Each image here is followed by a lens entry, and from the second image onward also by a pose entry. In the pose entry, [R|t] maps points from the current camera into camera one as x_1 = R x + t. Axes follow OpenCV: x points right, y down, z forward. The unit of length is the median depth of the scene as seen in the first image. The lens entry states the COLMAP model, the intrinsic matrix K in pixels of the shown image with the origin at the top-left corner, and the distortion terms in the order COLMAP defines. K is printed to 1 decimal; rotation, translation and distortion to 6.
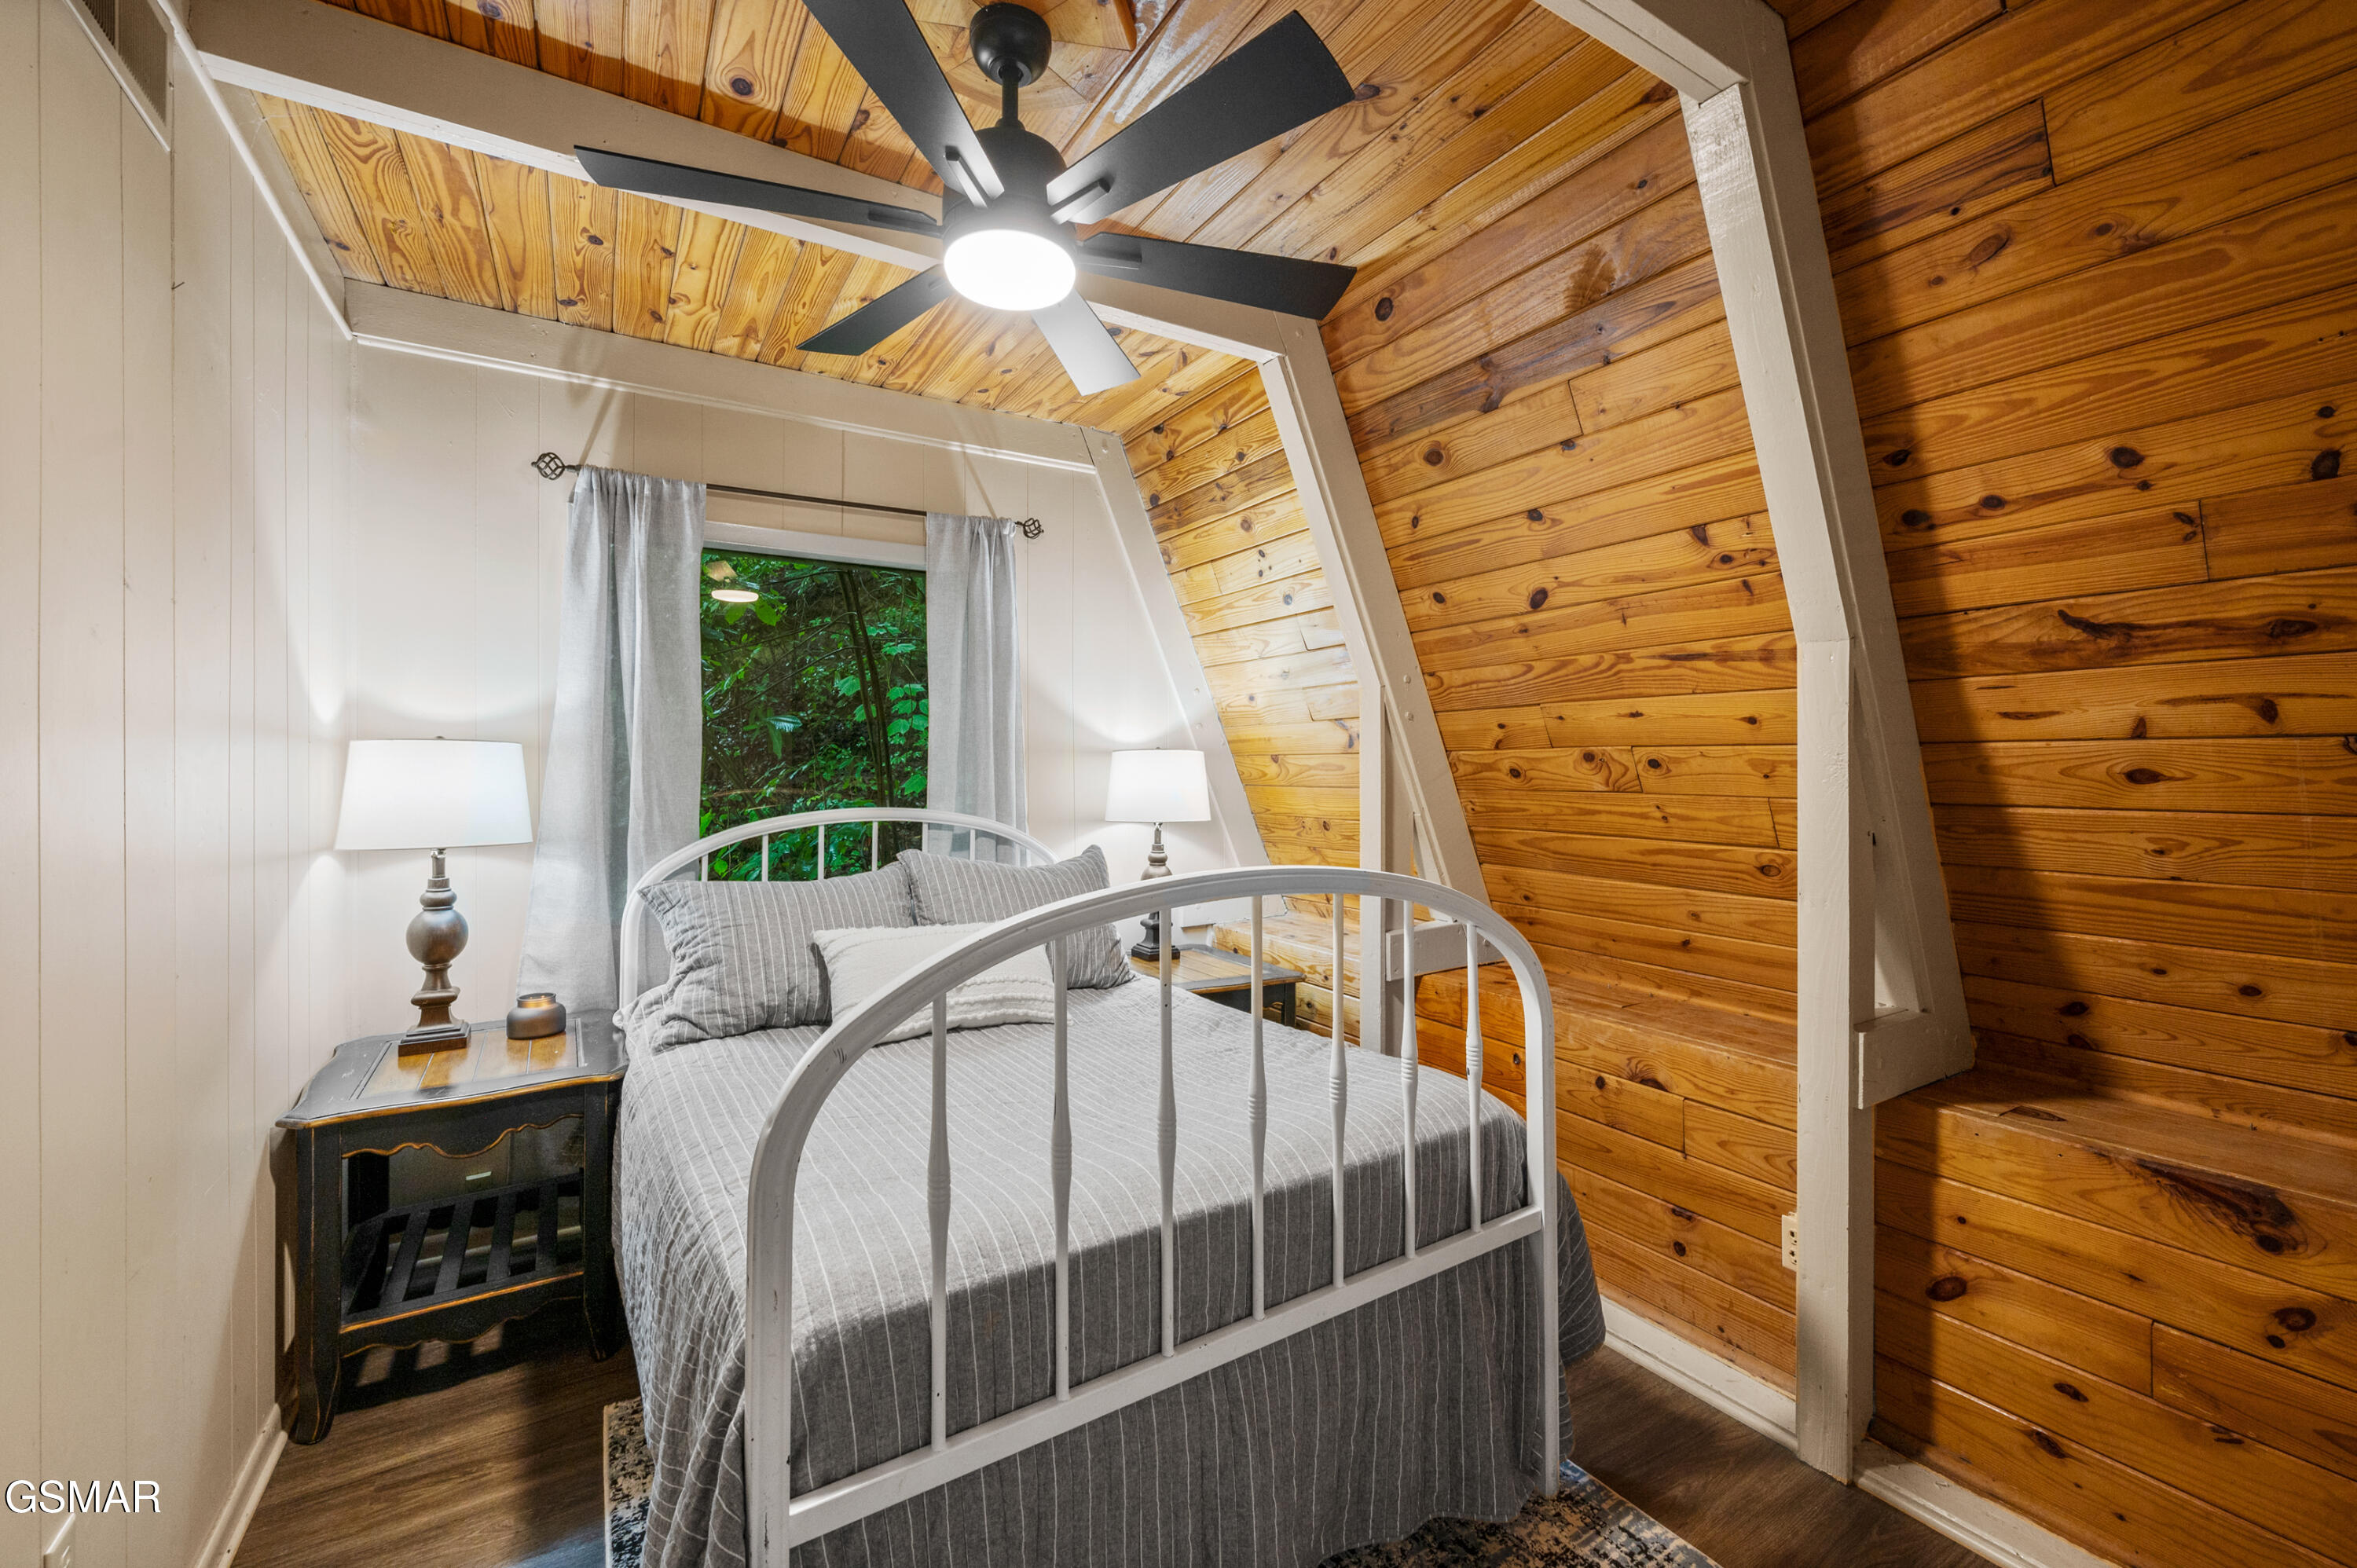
lens RADIAL K [[952.8, 0, 1183.9], [0, 952.8, 758.3], [0, 0, 1]] dist [-0.002540, -0.000042]
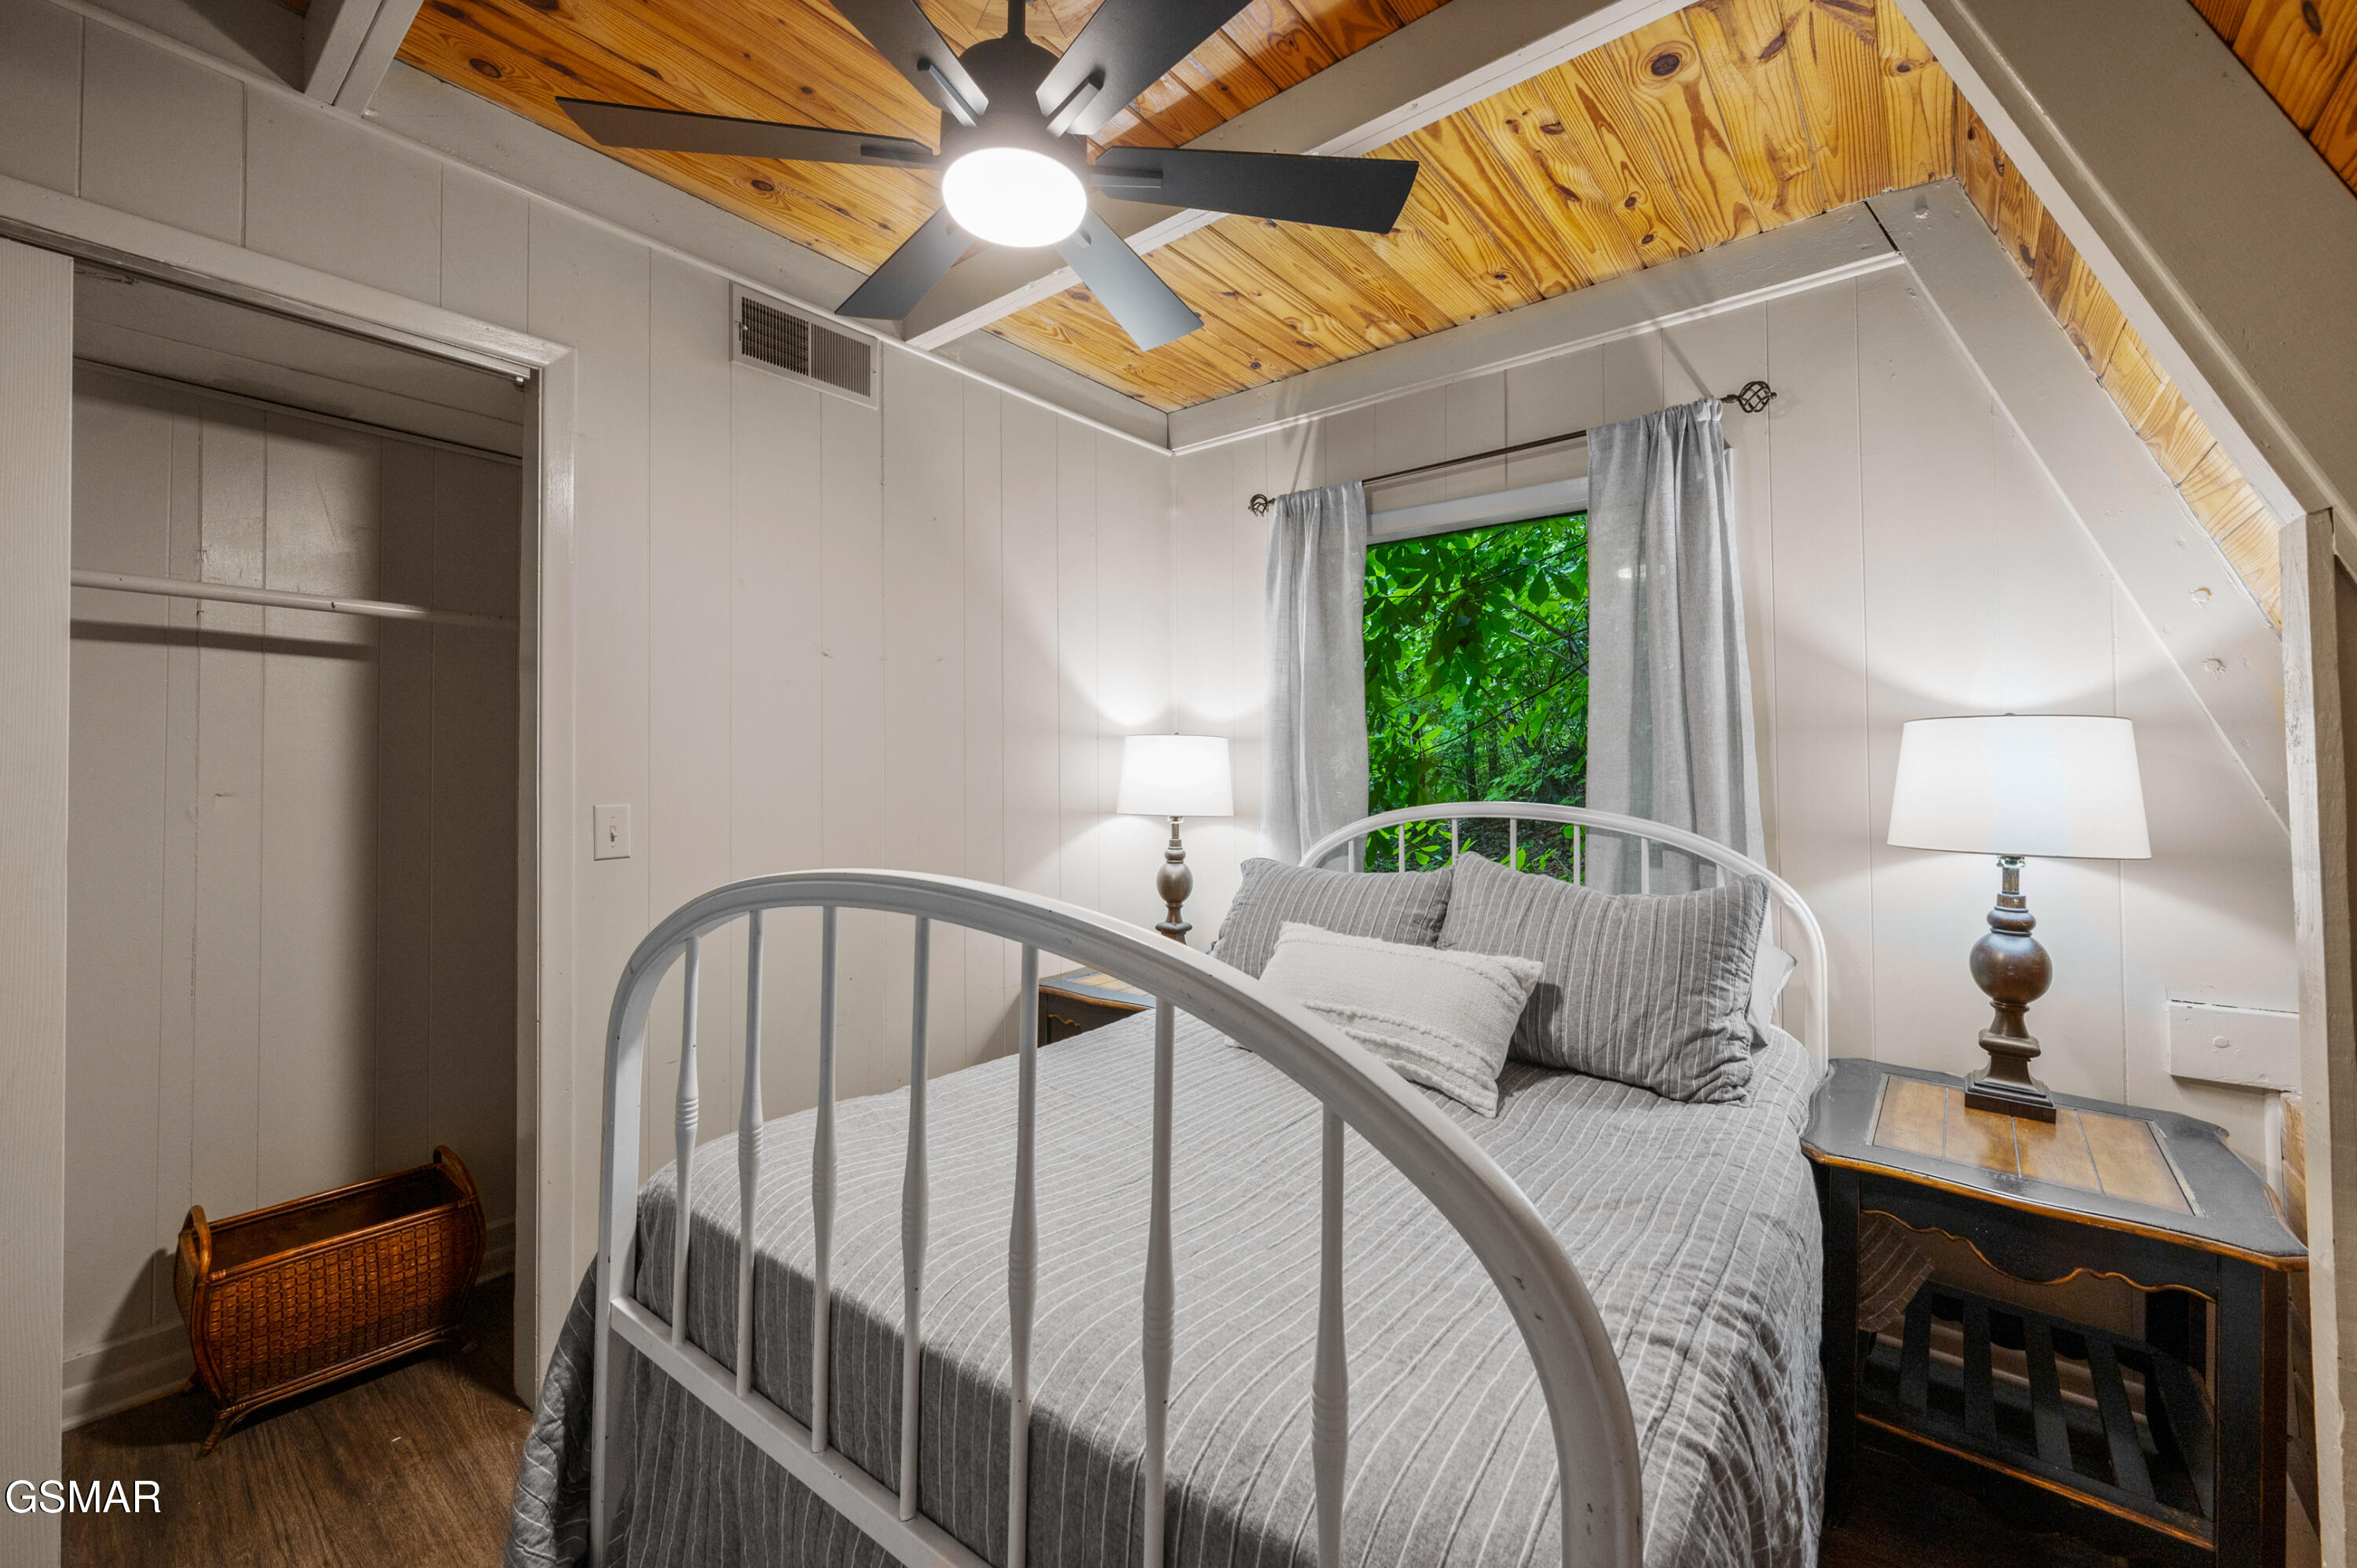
lens RADIAL K [[952.8, 0, 1183.9], [0, 952.8, 758.3], [0, 0, 1]] dist [-0.002540, -0.000042]
pose [[0.326550, -0.006618, -0.945157, 0.415075], [0.006566, 0.999967, -0.004734, 0.015828], [0.945157, -0.004660, 0.326583, 0.488346]]
